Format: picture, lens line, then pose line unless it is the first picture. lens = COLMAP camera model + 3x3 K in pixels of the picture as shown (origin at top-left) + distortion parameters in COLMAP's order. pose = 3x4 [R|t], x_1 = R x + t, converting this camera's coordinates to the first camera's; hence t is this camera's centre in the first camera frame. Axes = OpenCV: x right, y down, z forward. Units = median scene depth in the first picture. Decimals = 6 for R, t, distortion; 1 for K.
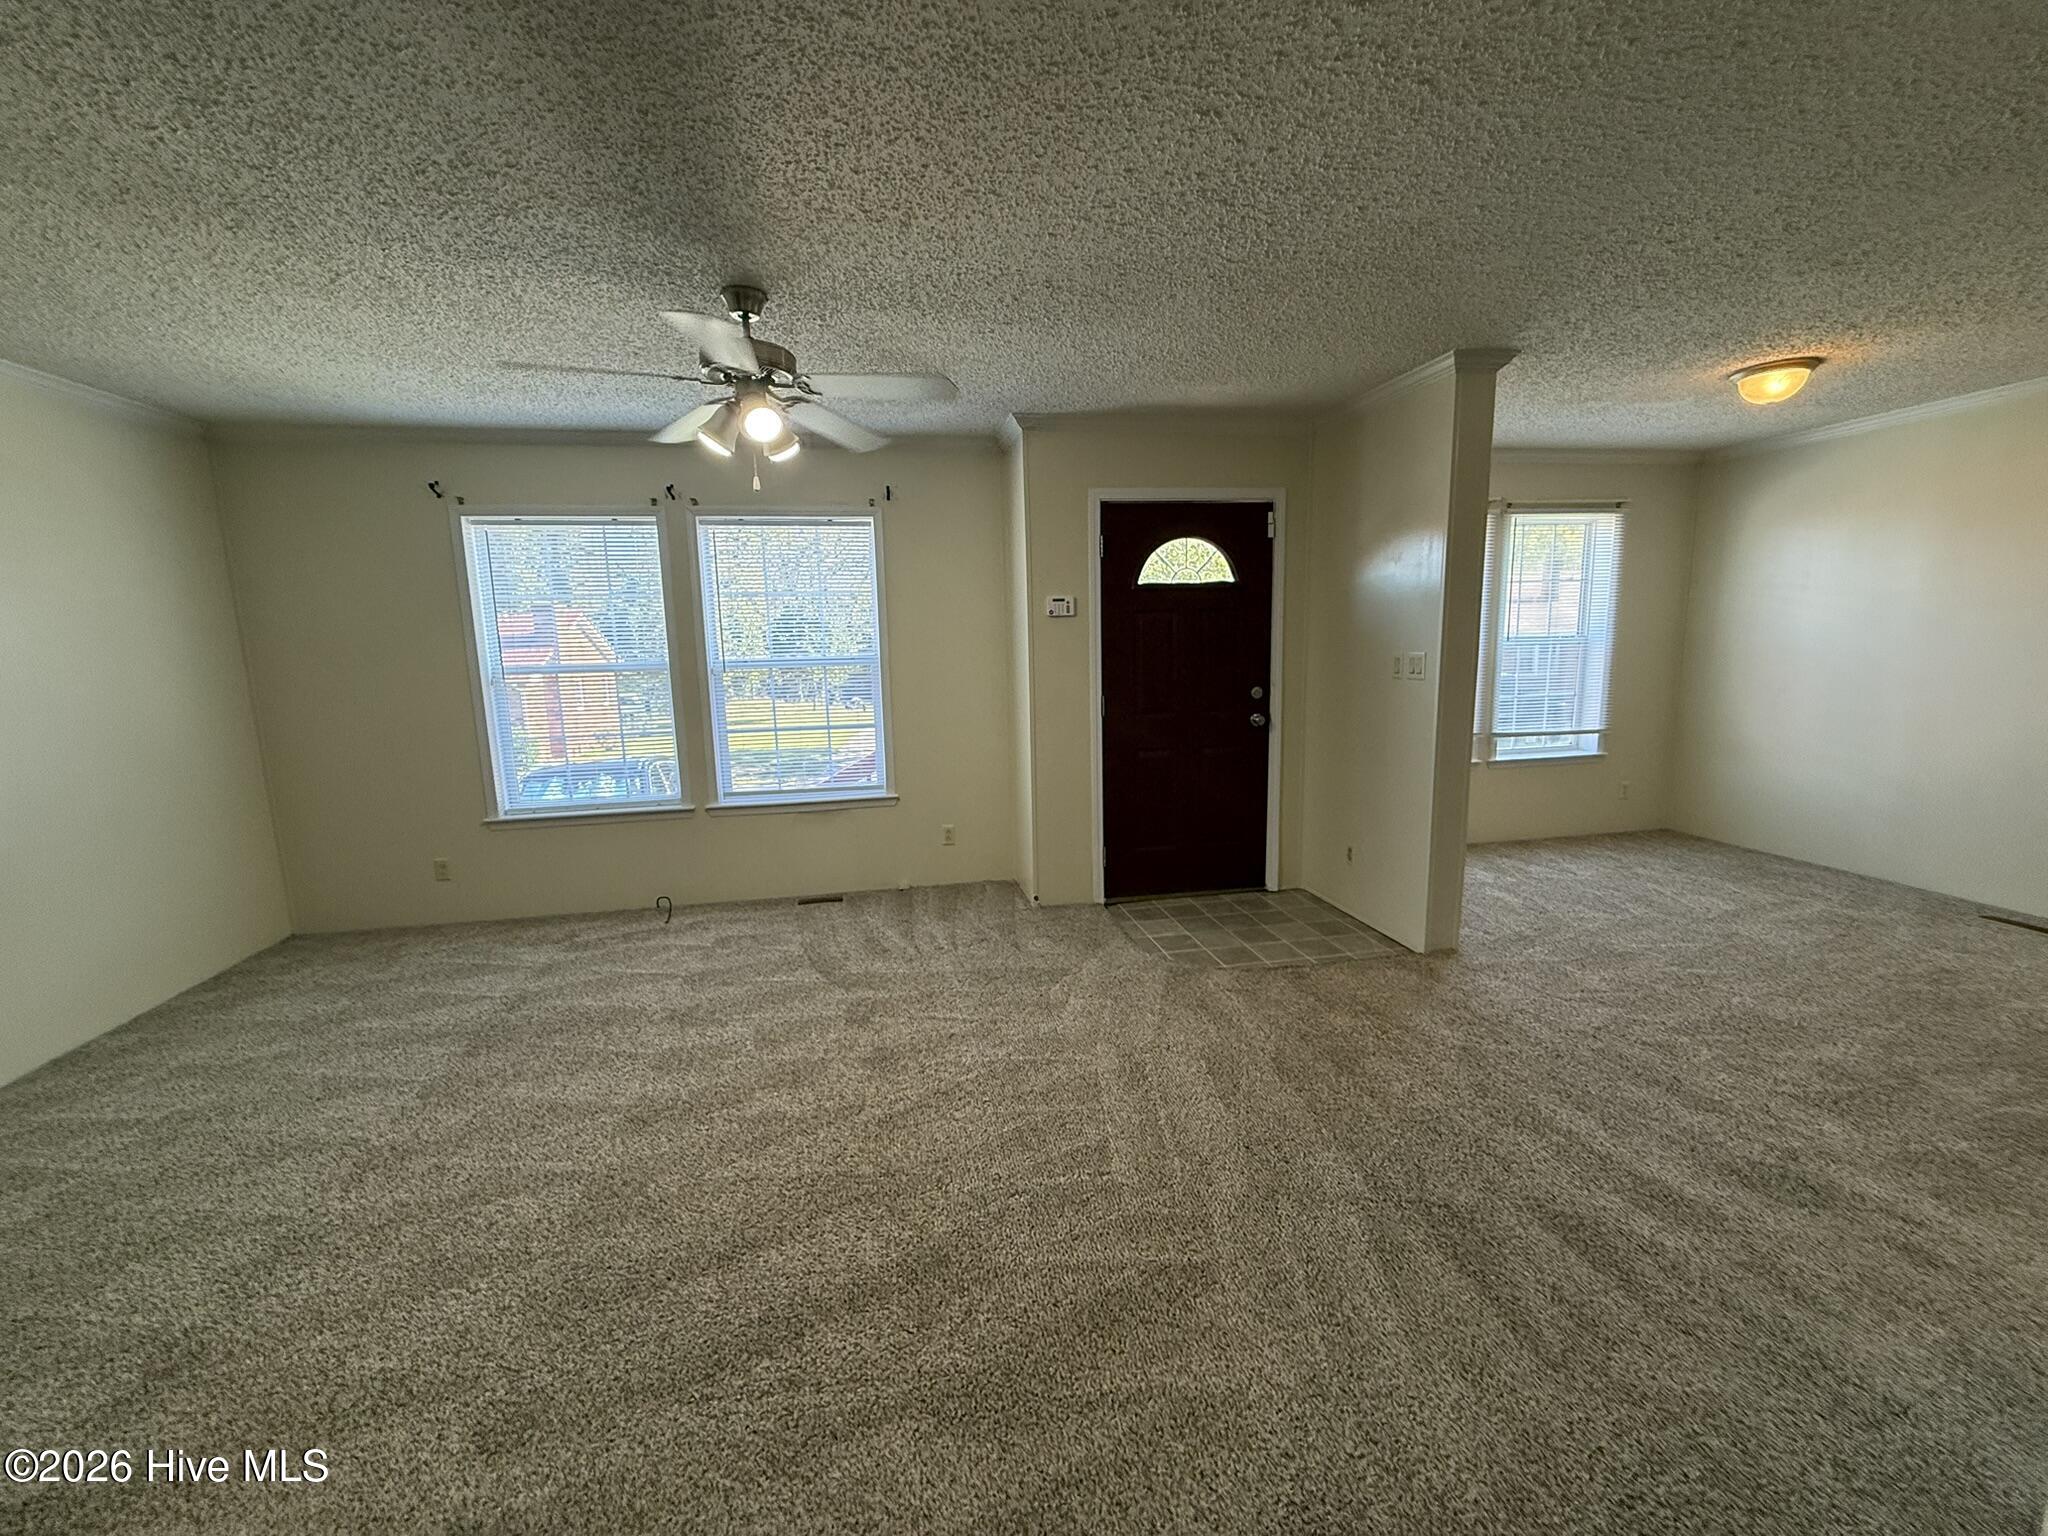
lens RADIAL K [[816.1, 0, 1015.8], [0, 816.1, 767.6], [0, 0, 1]] dist [-0.000962, -0.000460]
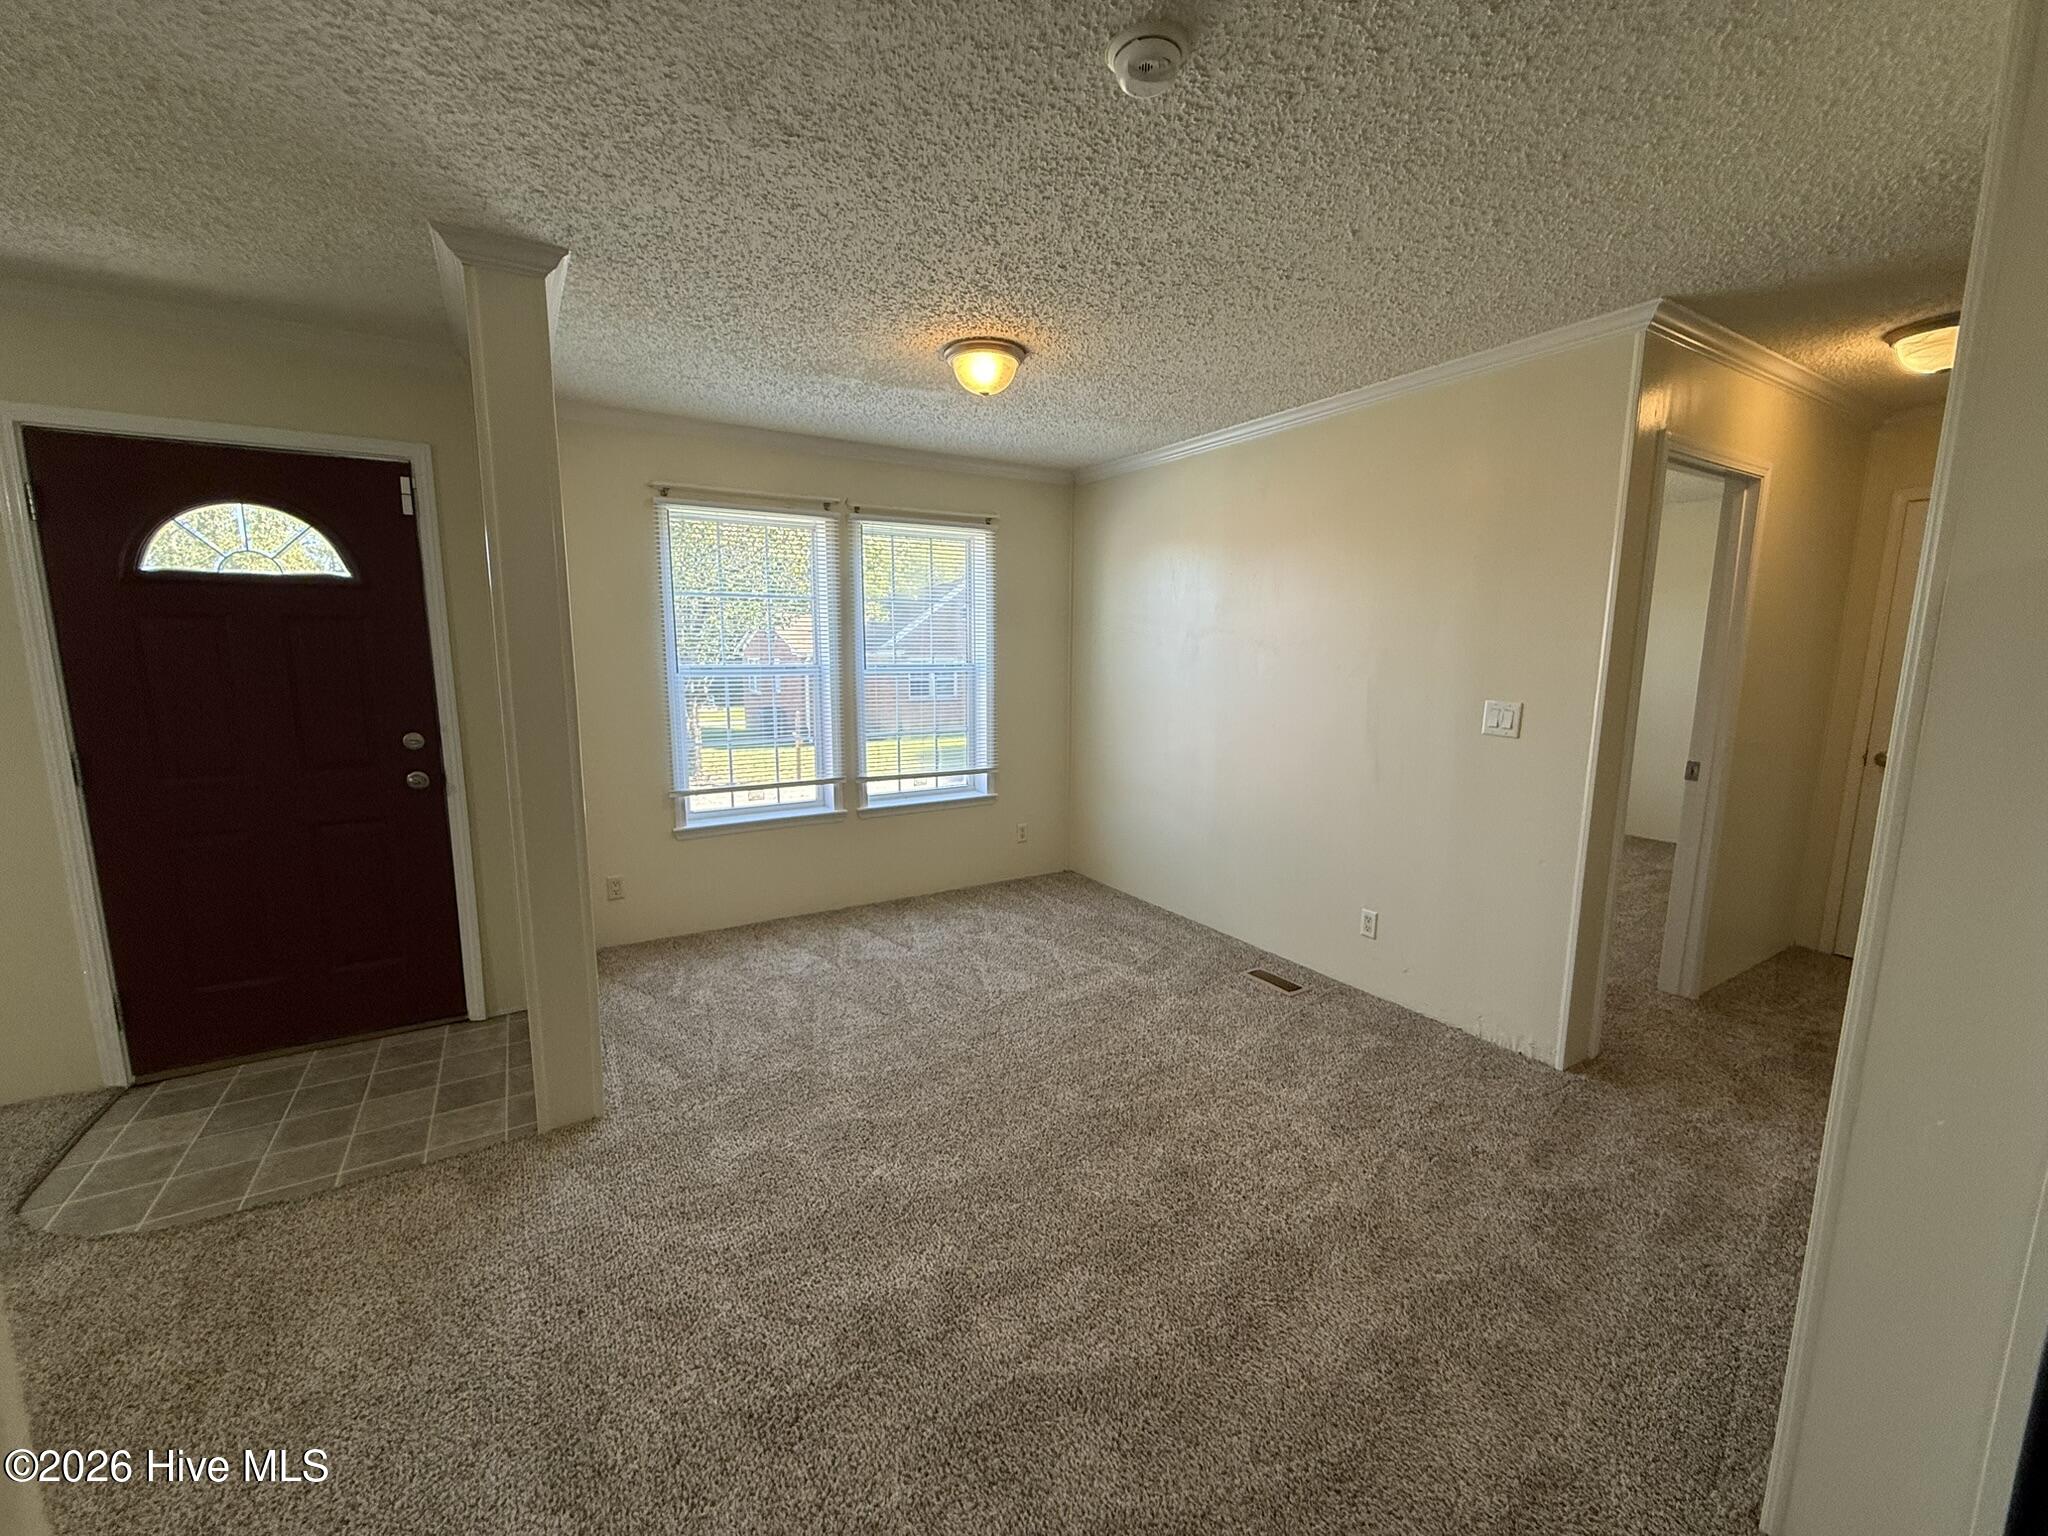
lens RADIAL K [[816.1, 0, 1016.8], [0, 816.1, 766.5], [0, 0, 1]] dist [-0.000962, -0.000460]
pose [[0.932387, -0.023259, 0.360713, 0.532691], [0.028131, 0.999570, -0.008261, -0.051993], [-0.360366, 0.017850, 0.932640, 0.184505]]
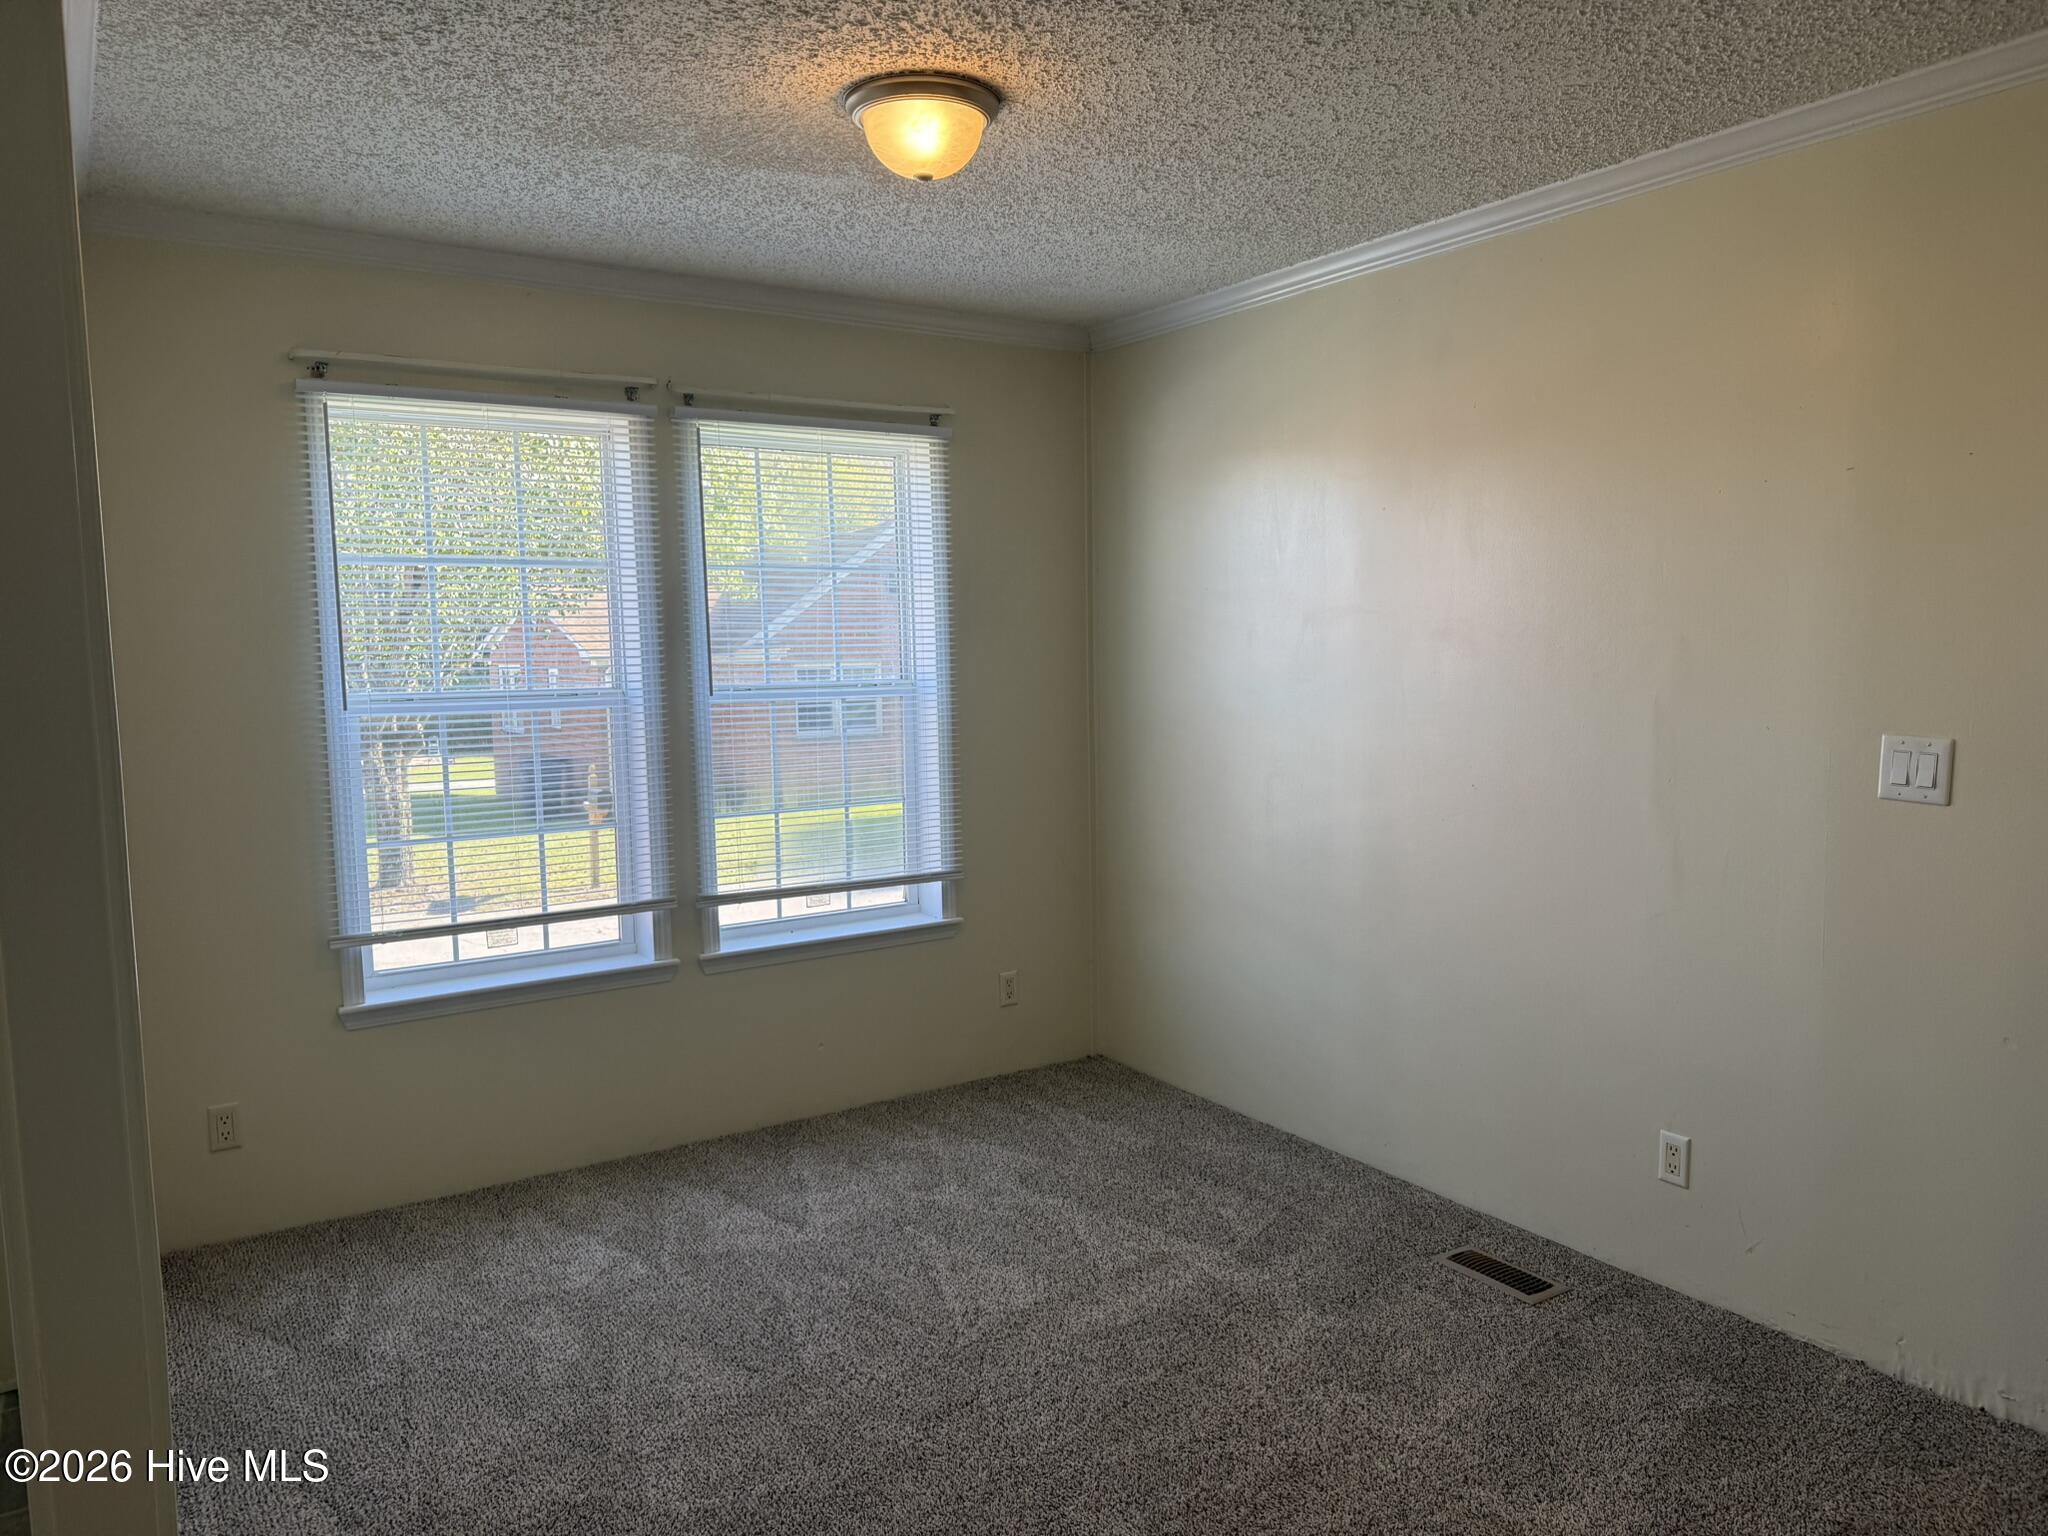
lens RADIAL K [[1441.1, 0, 1037.9], [0, 1441.1, 775.1], [0, 0, 1]] dist [0.025146, -0.025009]
pose [[0.918867, -0.026721, 0.393661, 0.547765], [0.052895, 0.997041, -0.055787, -0.067754], [-0.391005, 0.072084, 0.917561, 0.235450]]
